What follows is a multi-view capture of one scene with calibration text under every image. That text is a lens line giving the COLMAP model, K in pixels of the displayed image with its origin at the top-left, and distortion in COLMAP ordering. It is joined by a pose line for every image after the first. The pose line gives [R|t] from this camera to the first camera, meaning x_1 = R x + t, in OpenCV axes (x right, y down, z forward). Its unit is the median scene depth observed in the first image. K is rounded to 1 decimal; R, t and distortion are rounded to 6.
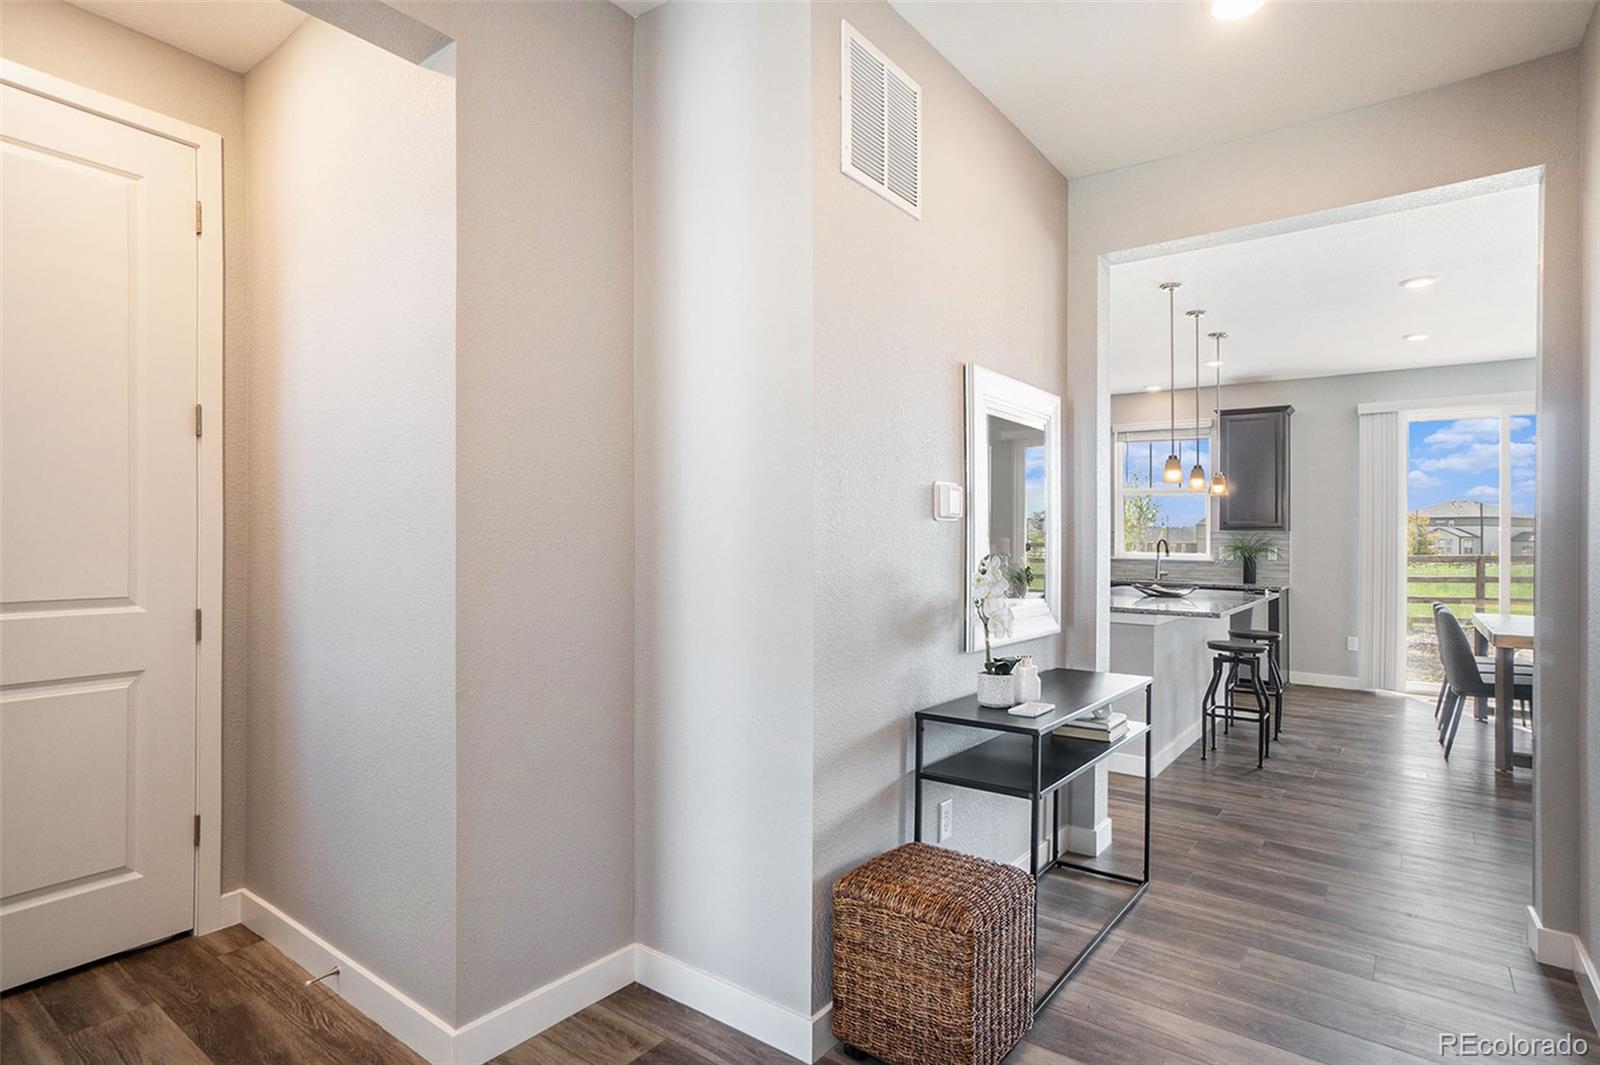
lens RADIAL K [[839.3, 0, 807.6], [0, 839.3, 547.2], [0, 0, 1]] dist [0.002504, 0.004006]
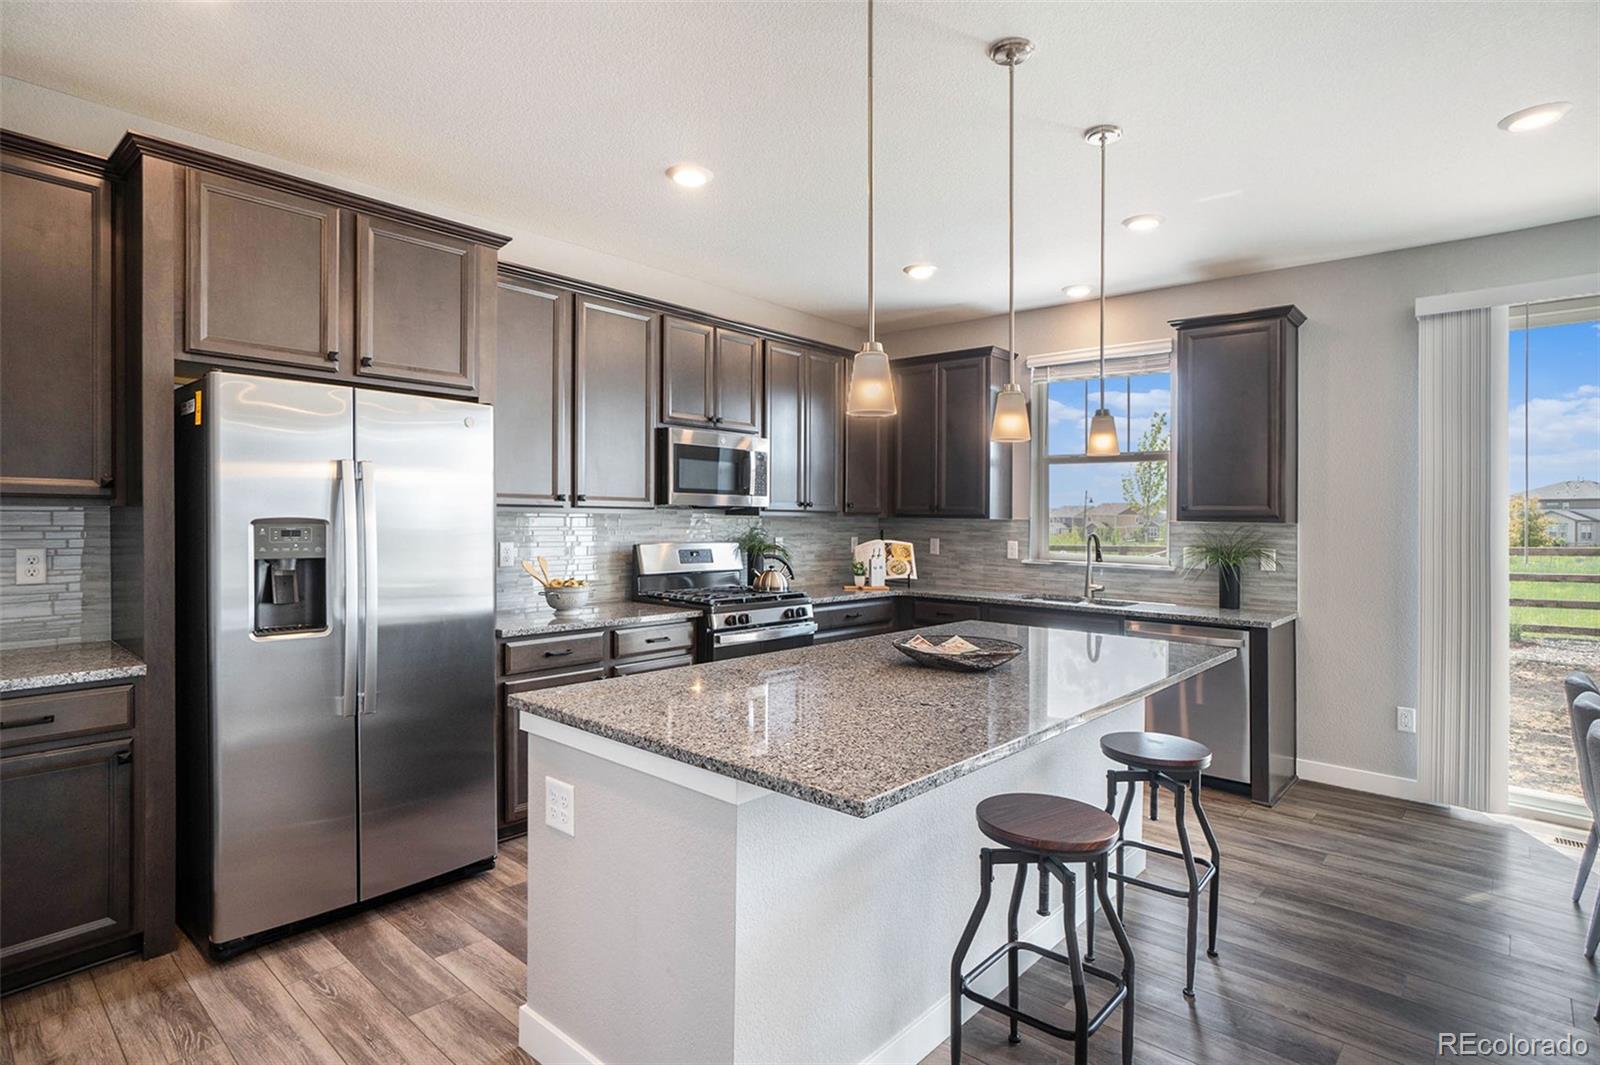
lens RADIAL K [[839.3, 0, 786.0], [0, 839.3, 520.3], [0, 0, 1]] dist [0.002504, 0.004006]
pose [[0.995688, 0.003400, -0.092705, 0.262066], [-0.004286, 0.999947, -0.009365, -0.013480], [0.092669, 0.009722, 0.995650, 0.365236]]
